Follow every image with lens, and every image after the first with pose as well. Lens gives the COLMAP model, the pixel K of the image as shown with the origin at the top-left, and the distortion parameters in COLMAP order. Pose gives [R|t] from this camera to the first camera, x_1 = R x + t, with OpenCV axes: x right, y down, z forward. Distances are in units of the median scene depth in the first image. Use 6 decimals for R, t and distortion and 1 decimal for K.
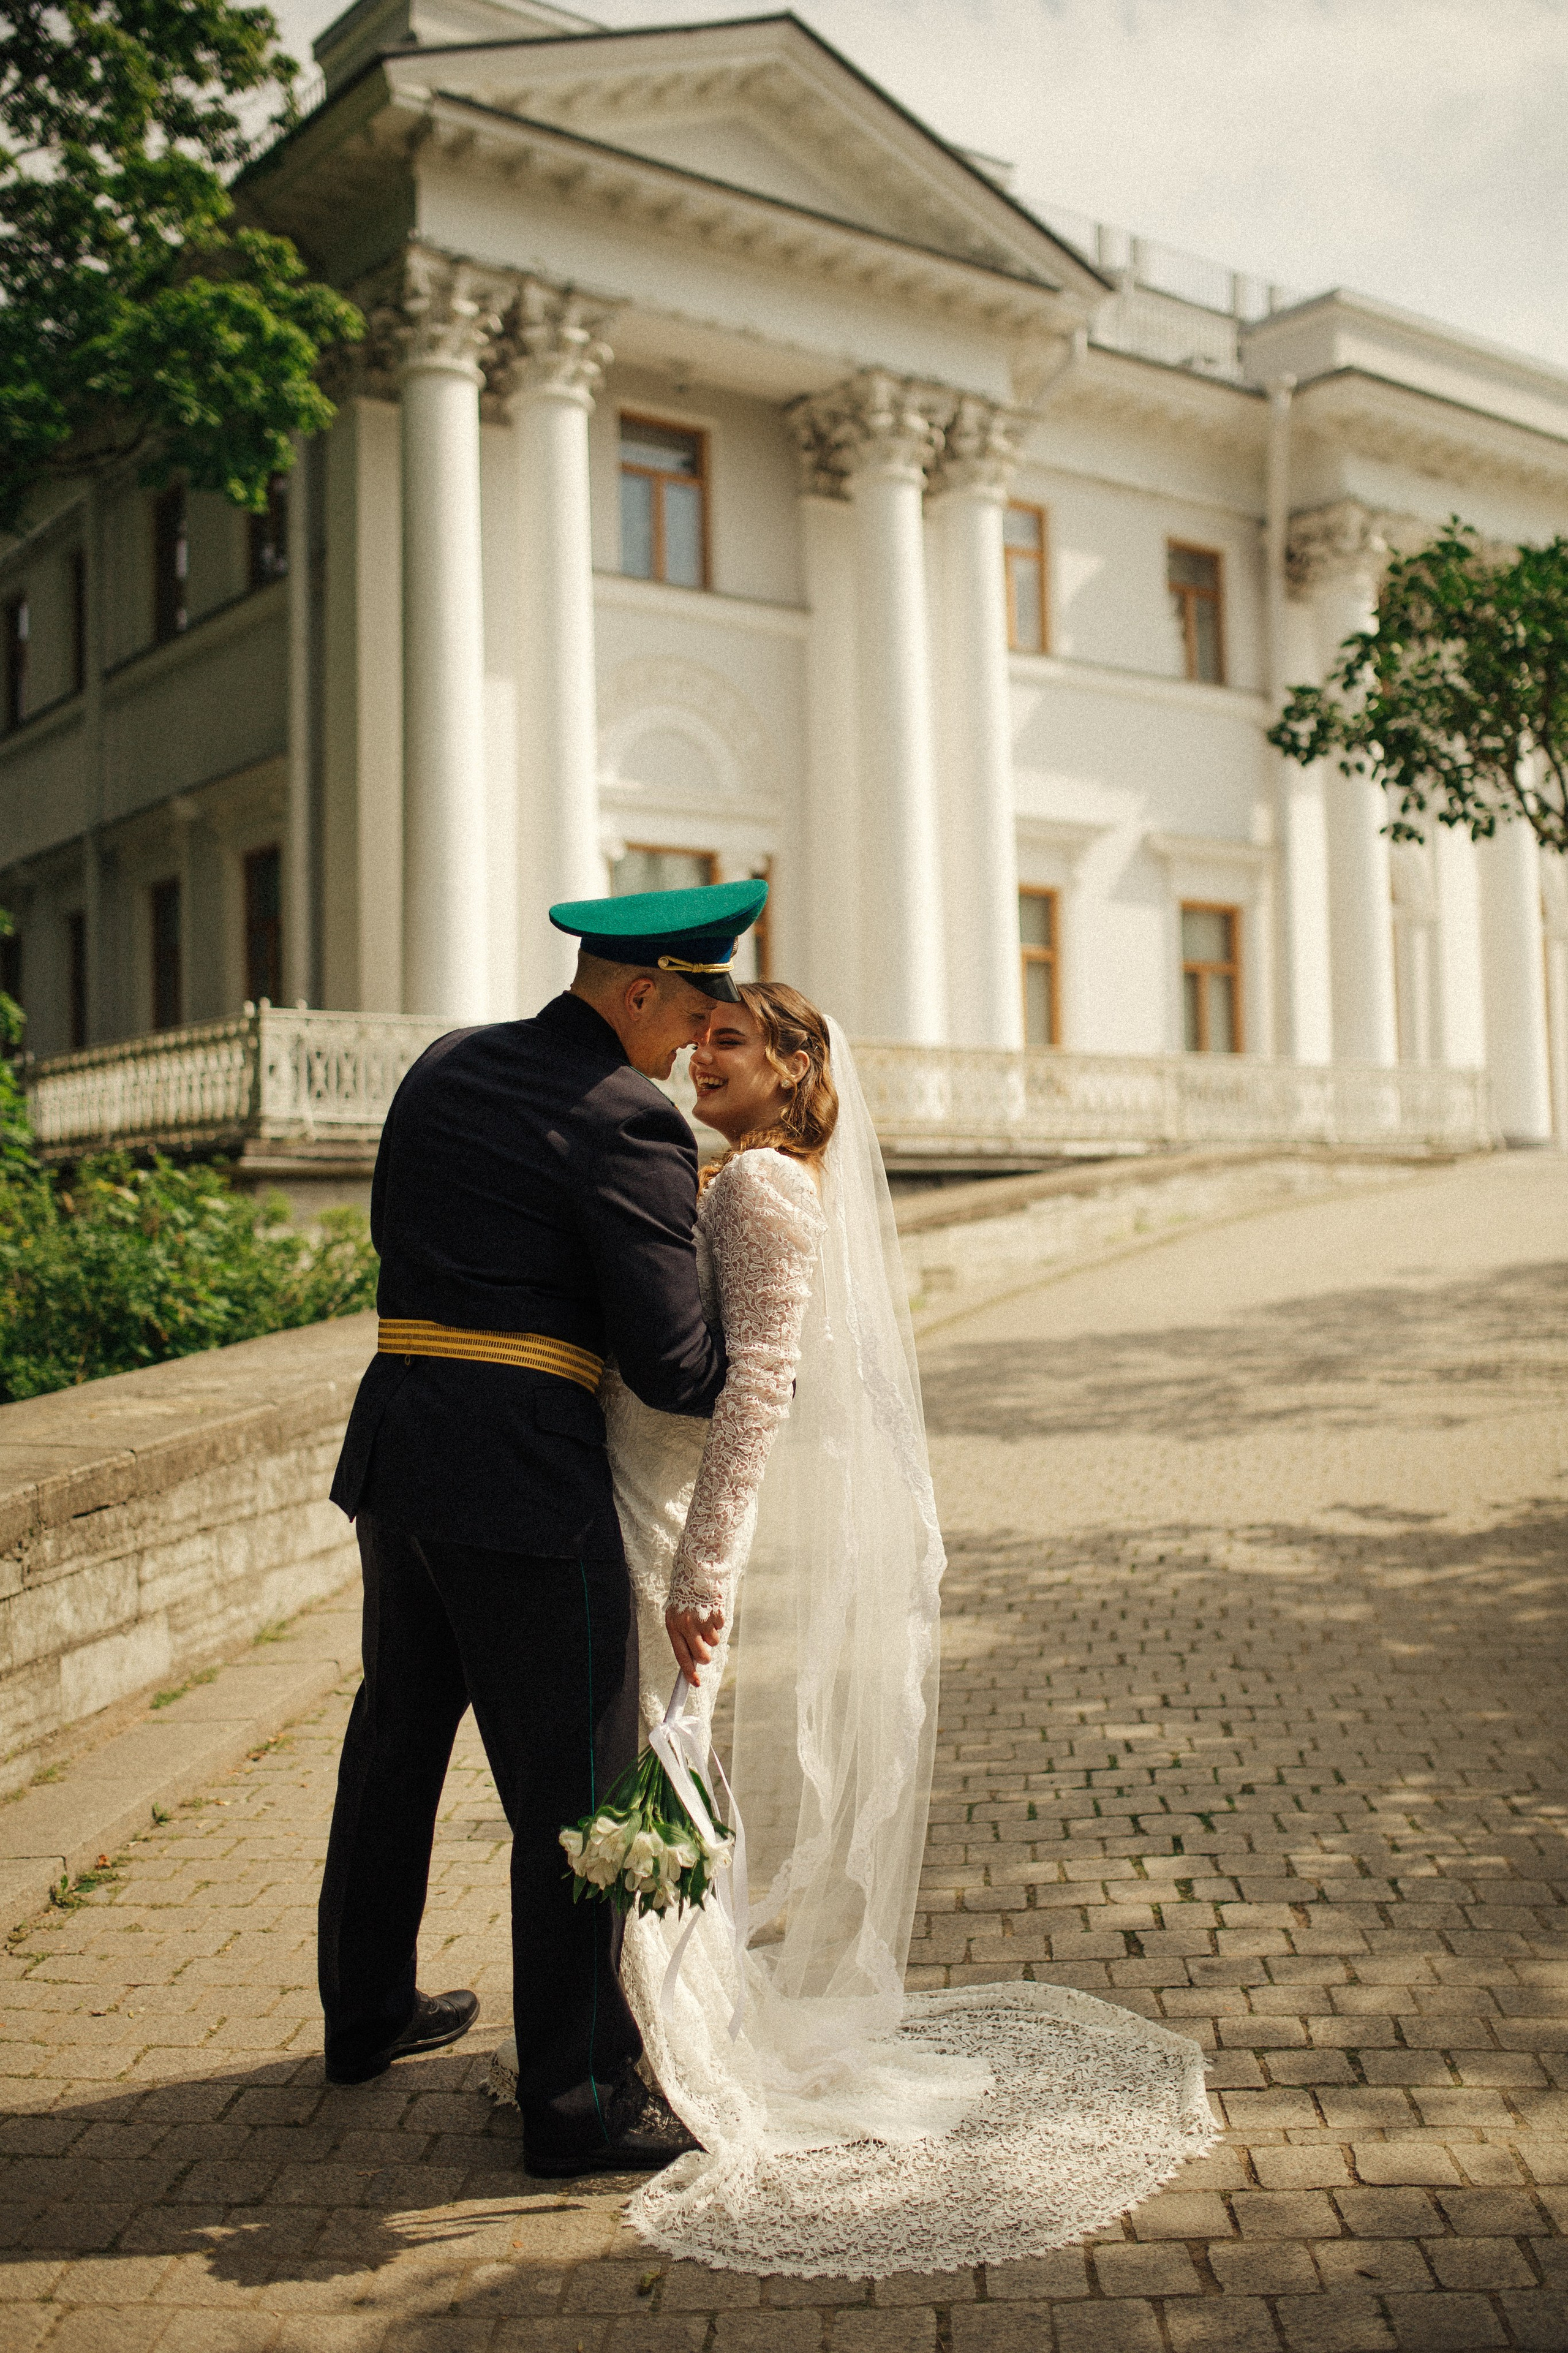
lens RADIAL K [[2332.0, 0, 784.0], [0, 2332.0, 1176.5], [0, 0, 1]] dist [-0.048087, 0.027633]
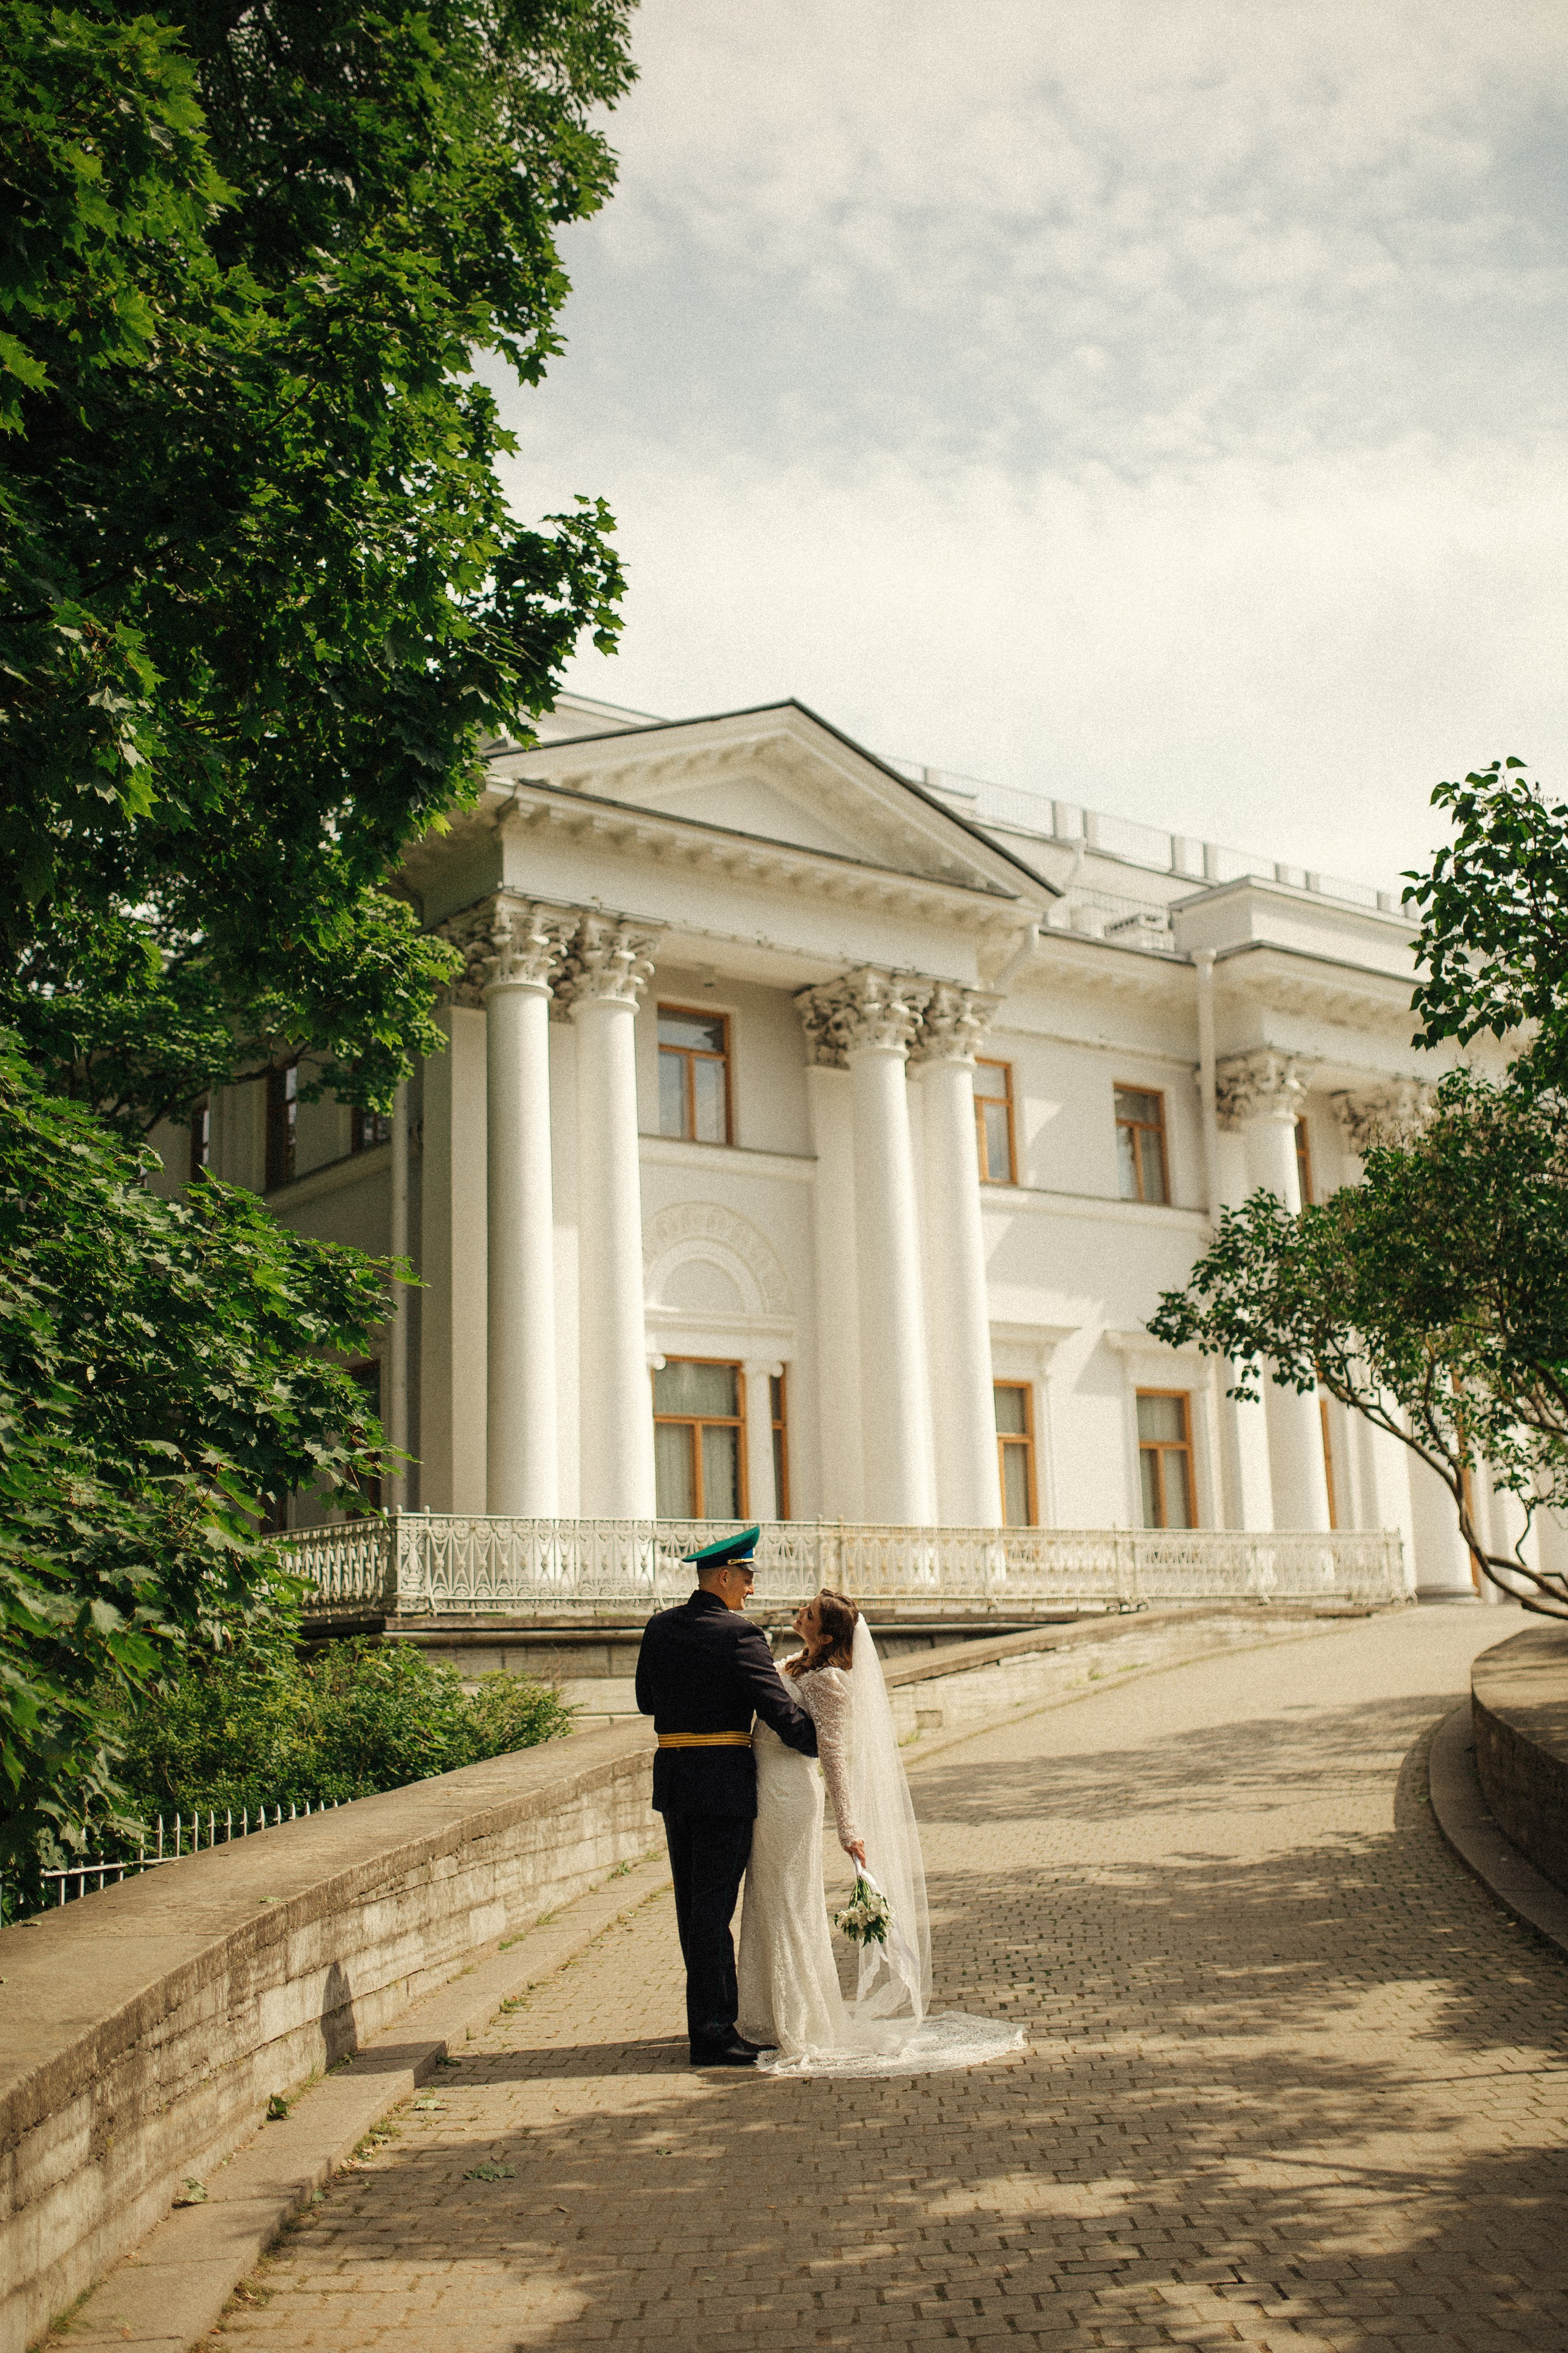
lens RADIAL K [[2447.6, 0, 780.2], [0, 2447.6, 1192.5], [0, 0, 1]] dist [-0.048875, 0.018227]
pose [[0.999899, -0.014158, 0.001561, -0.011299], [0.014214, 0.984806, -0.173075, -0.007792], [0.000913, 0.173079, 0.984907, -0.285838]]
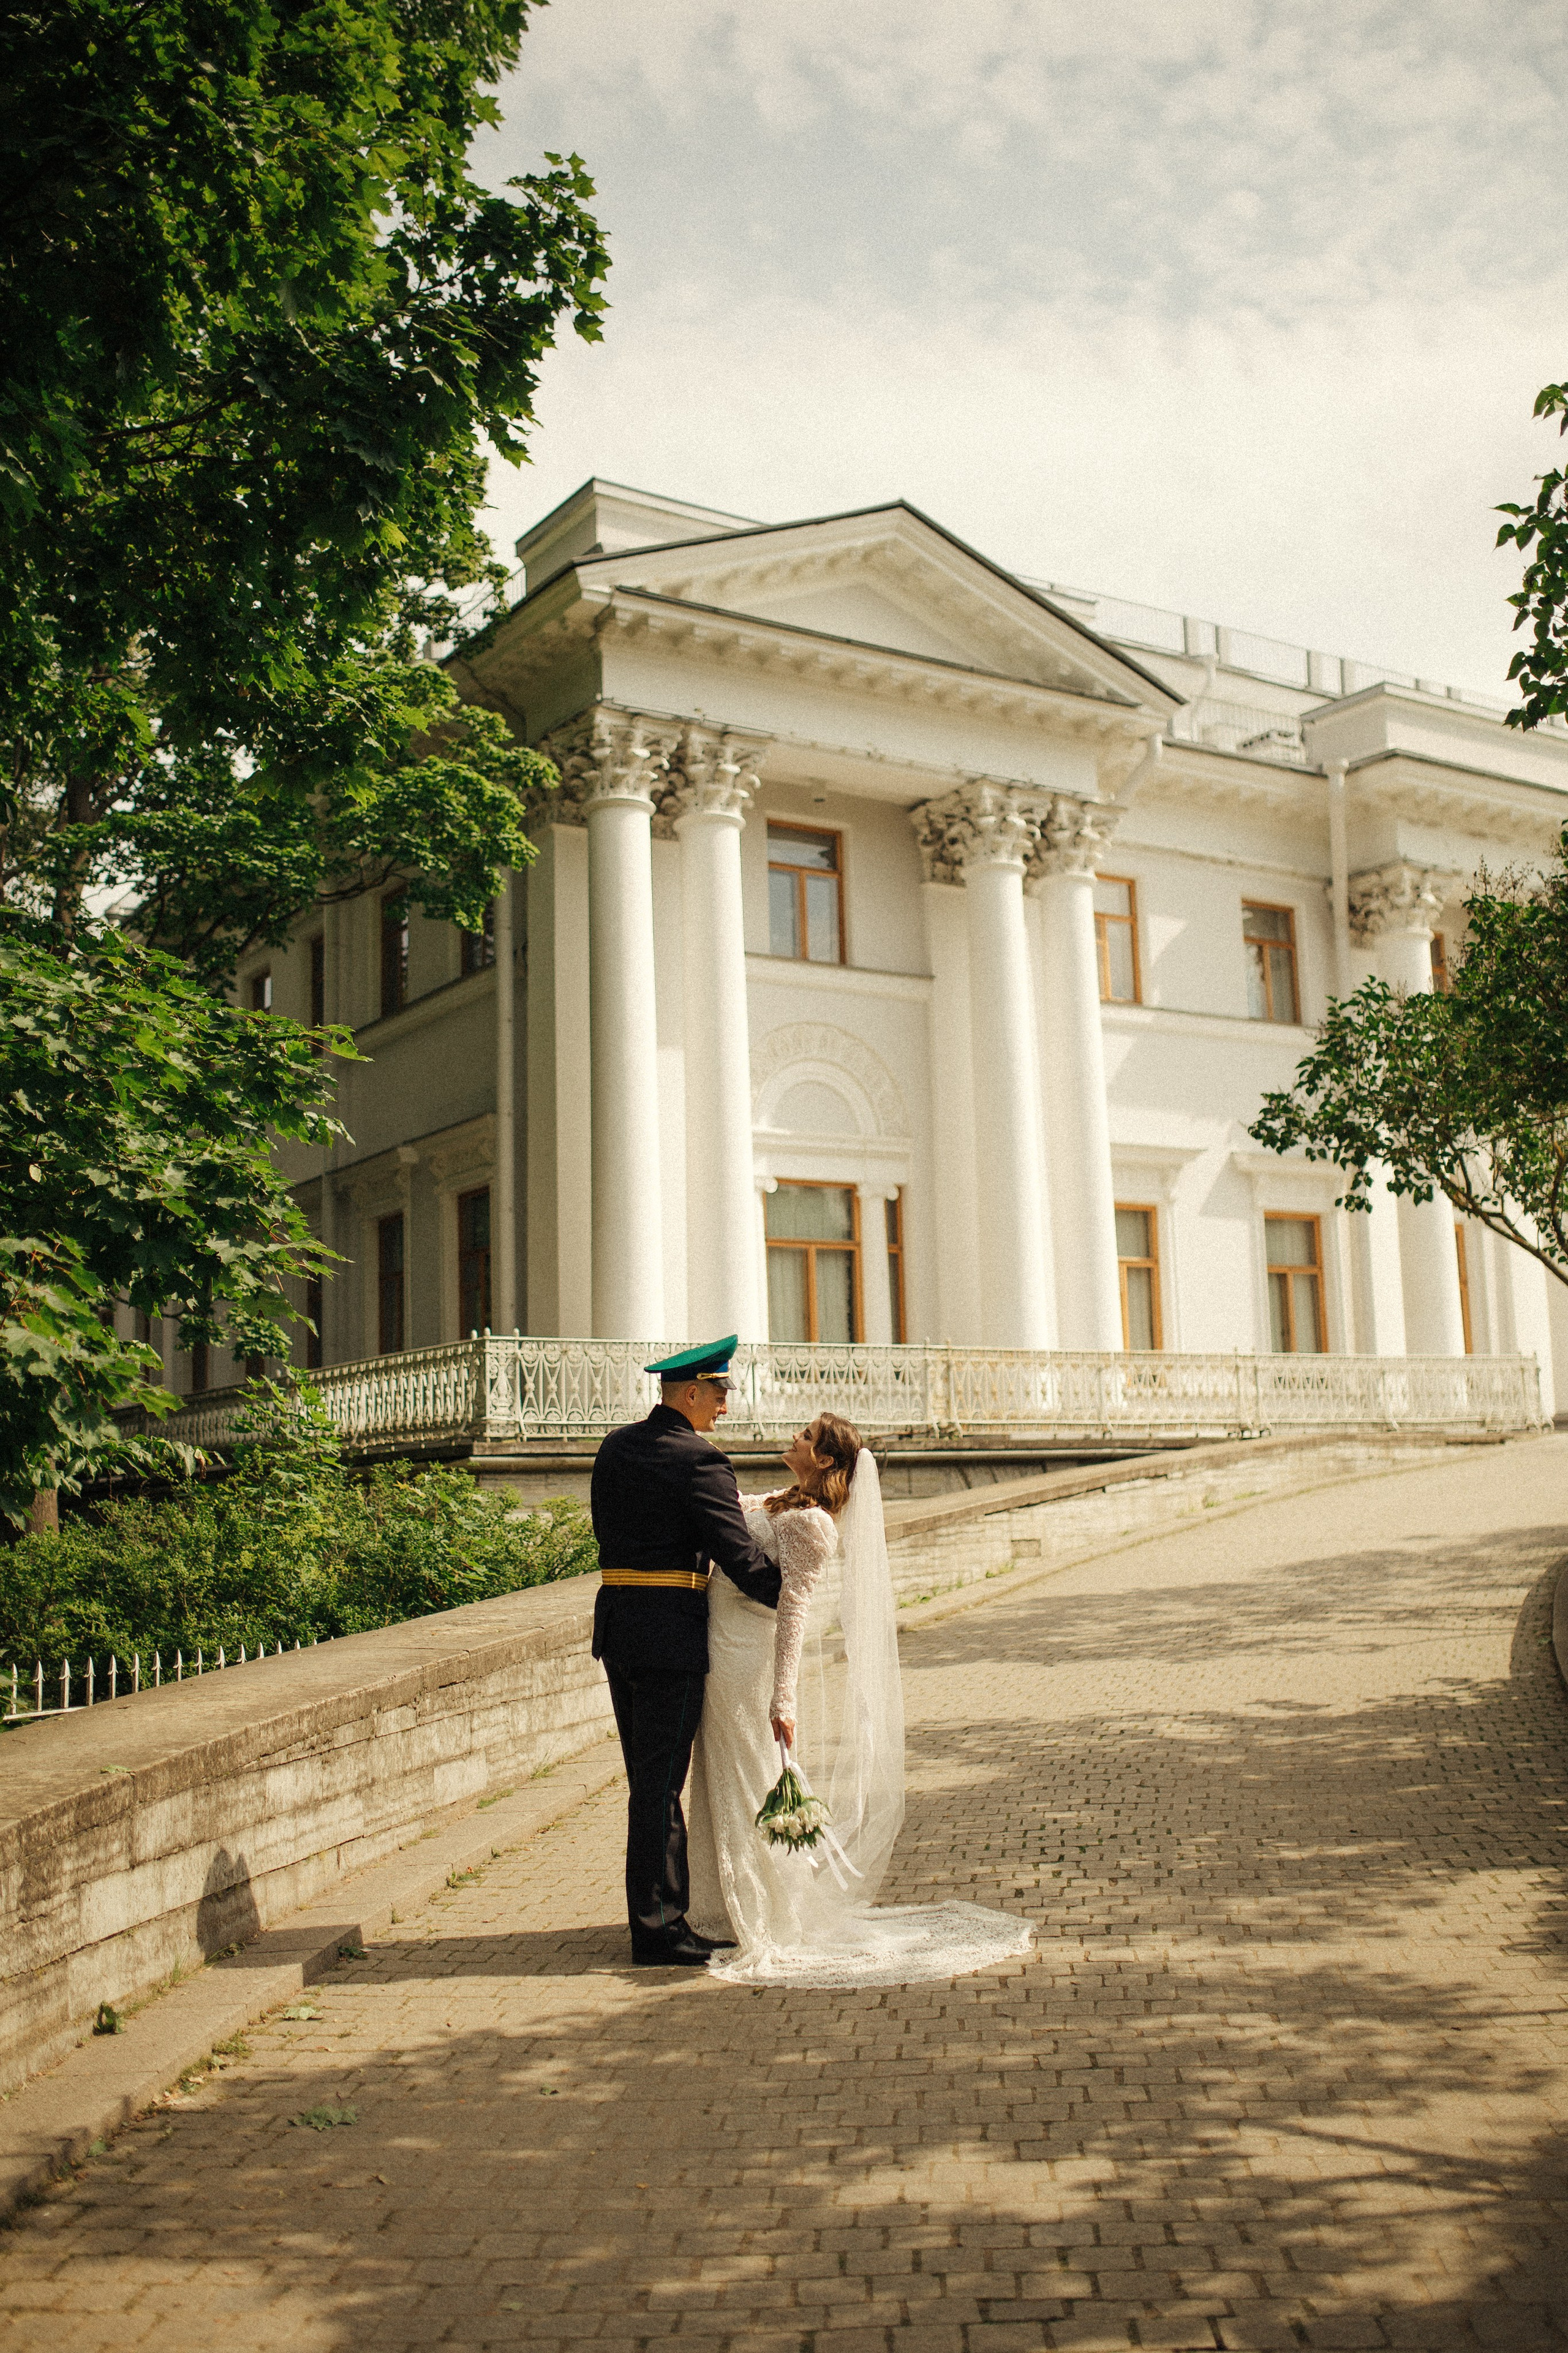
lens RADIAL K [[2332.0, 0, 784.0], [0, 2332.0, 1176.5], [0, 0, 1]] dist [-0.048087, 0.027633]
pose [[0.997296, -0.020601, -0.070546, 0.020523], [0.012210, 0.993012, -0.117381, -0.006317], [0.072471, 0.116202, 0.990578, -0.190886]]
